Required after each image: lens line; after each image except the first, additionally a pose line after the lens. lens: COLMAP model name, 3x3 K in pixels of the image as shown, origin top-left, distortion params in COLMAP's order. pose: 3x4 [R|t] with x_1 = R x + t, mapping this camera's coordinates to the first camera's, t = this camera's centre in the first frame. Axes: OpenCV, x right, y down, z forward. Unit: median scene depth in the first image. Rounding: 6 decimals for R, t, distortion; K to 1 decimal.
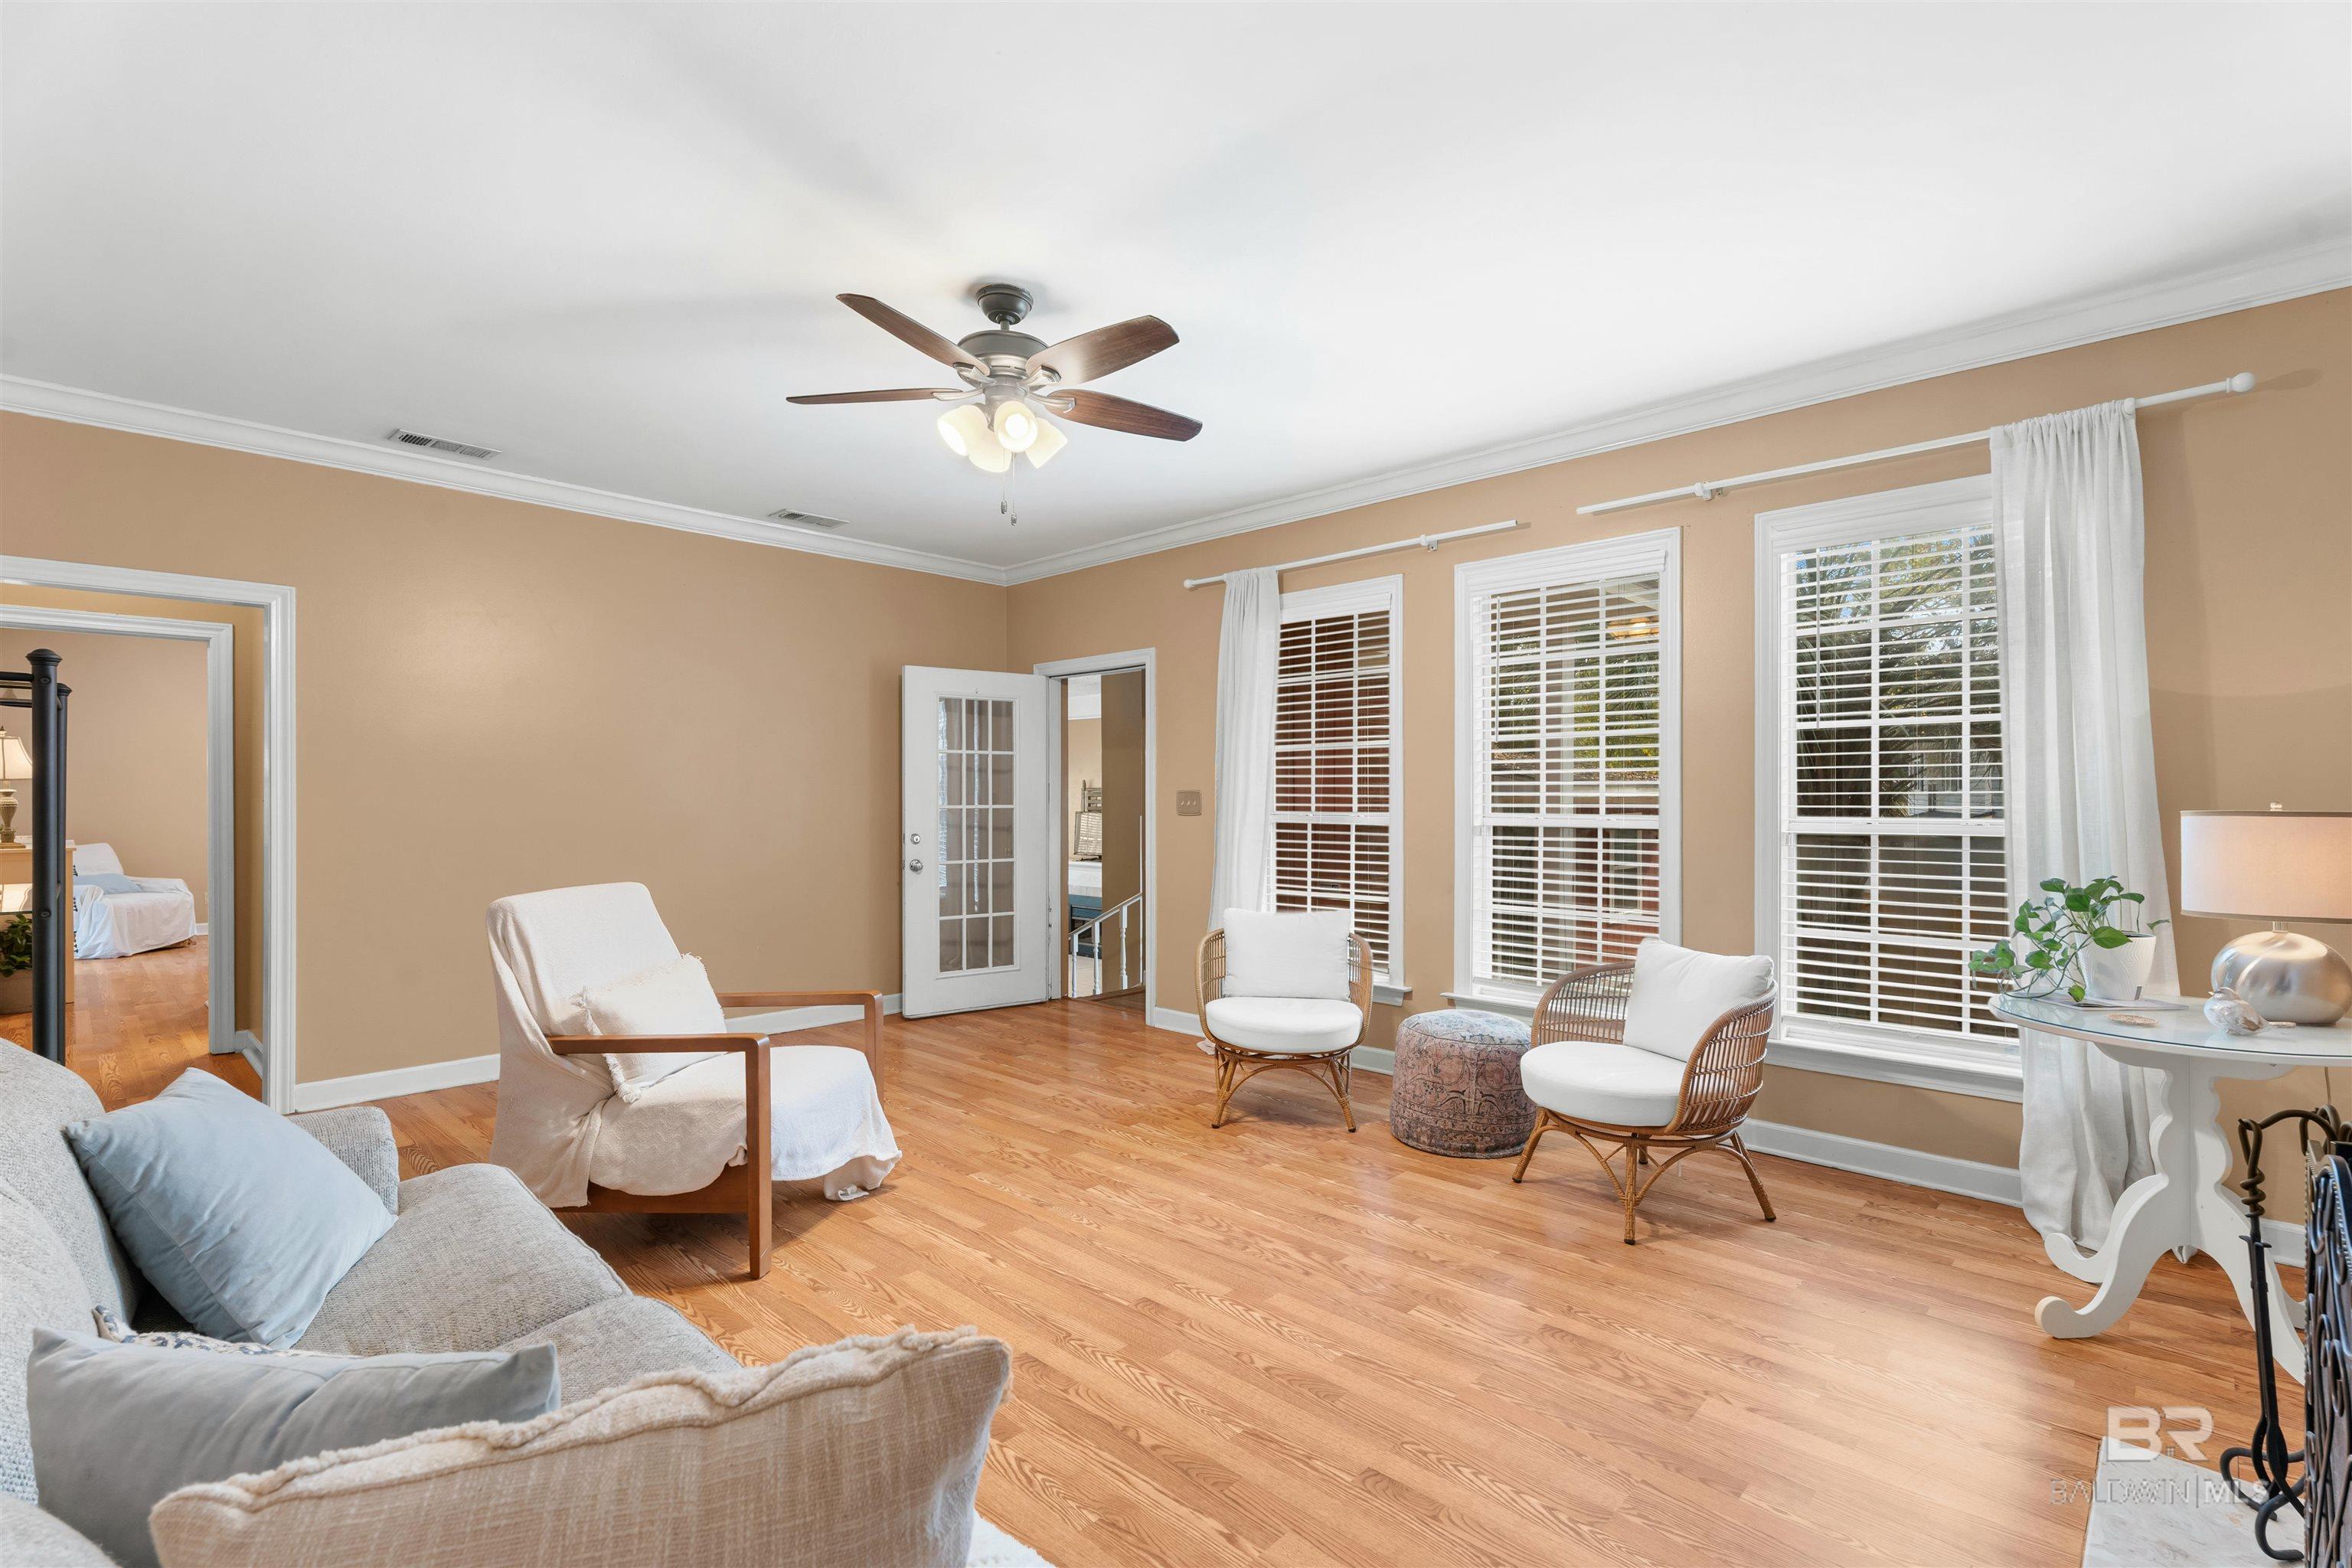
lens RADIAL K [[1069.3, 0, 1176.9], [0, 1069.3, 772.3], [0, 0, 1]] dist [-0.000877, 0.000151]
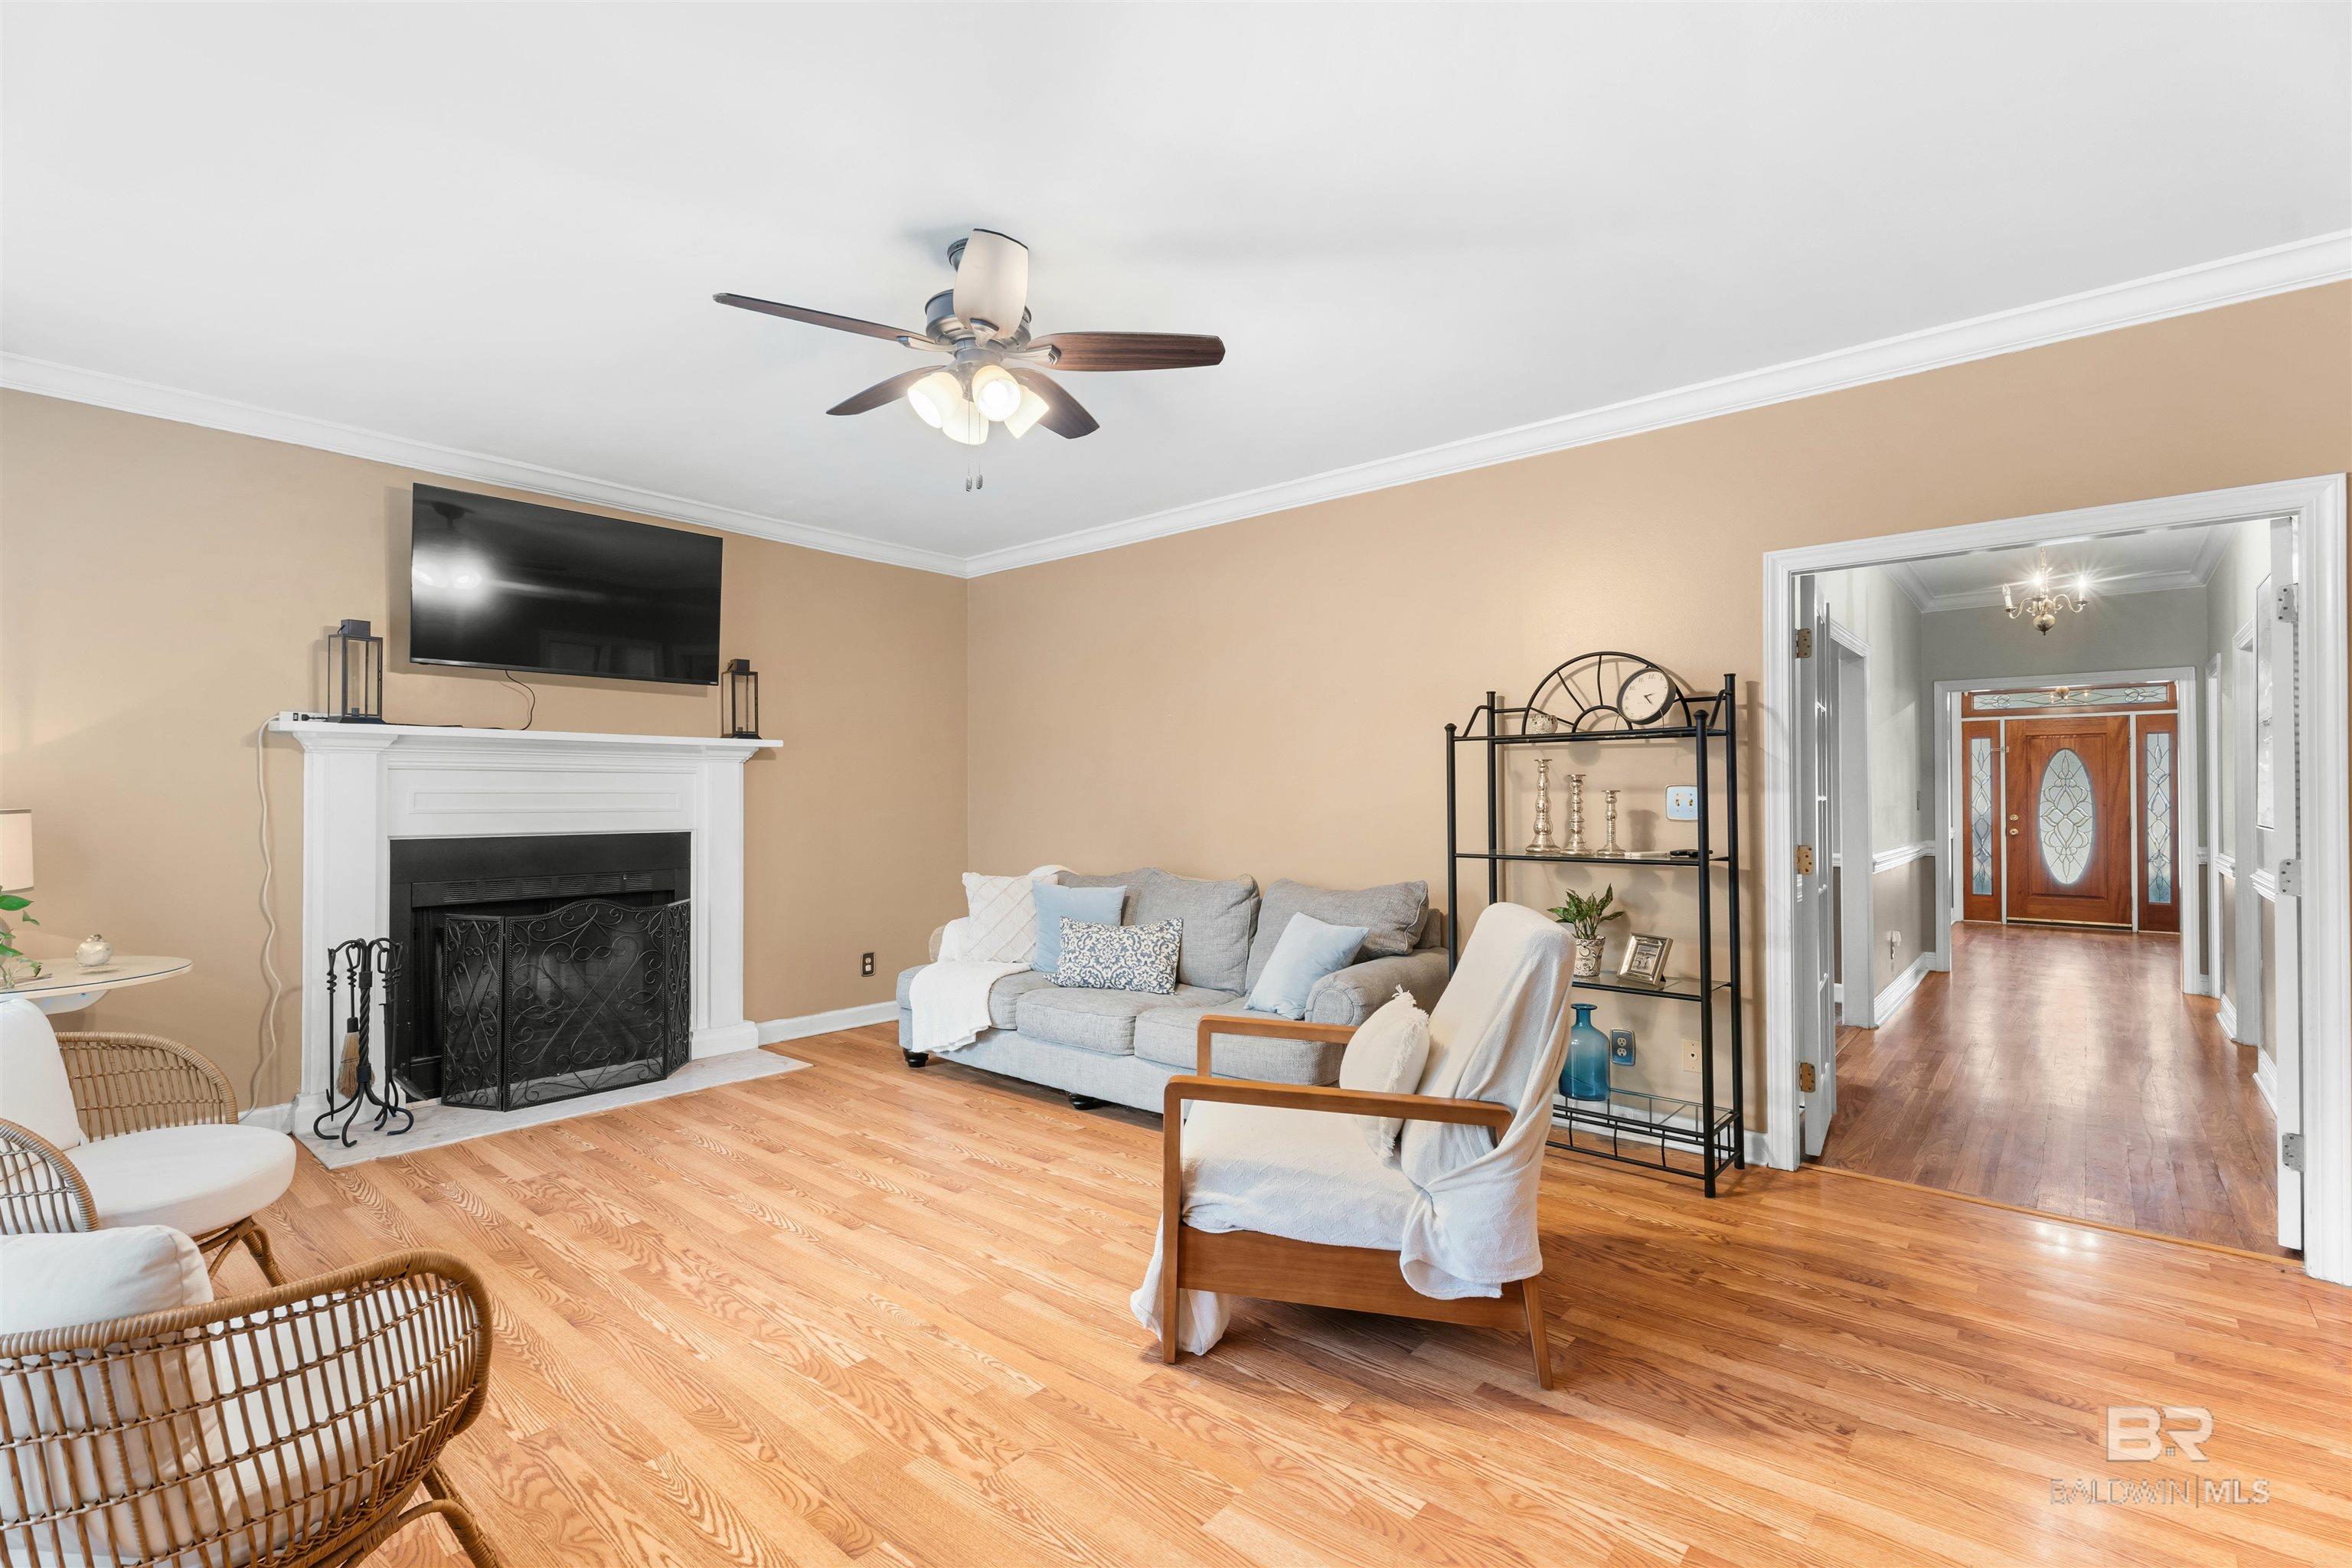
lens RADIAL K [[1069.3, 0, 1176.9], [0, 1069.3, 772.3], [0, 0, 1]] dist [-0.000877, 0.000151]
pose [[-0.998629, -0.001647, -0.052321, -0.306017], [0.000586, 0.999090, -0.042639, 0.043654], [0.052343, -0.042612, -0.997720, 2.105621]]
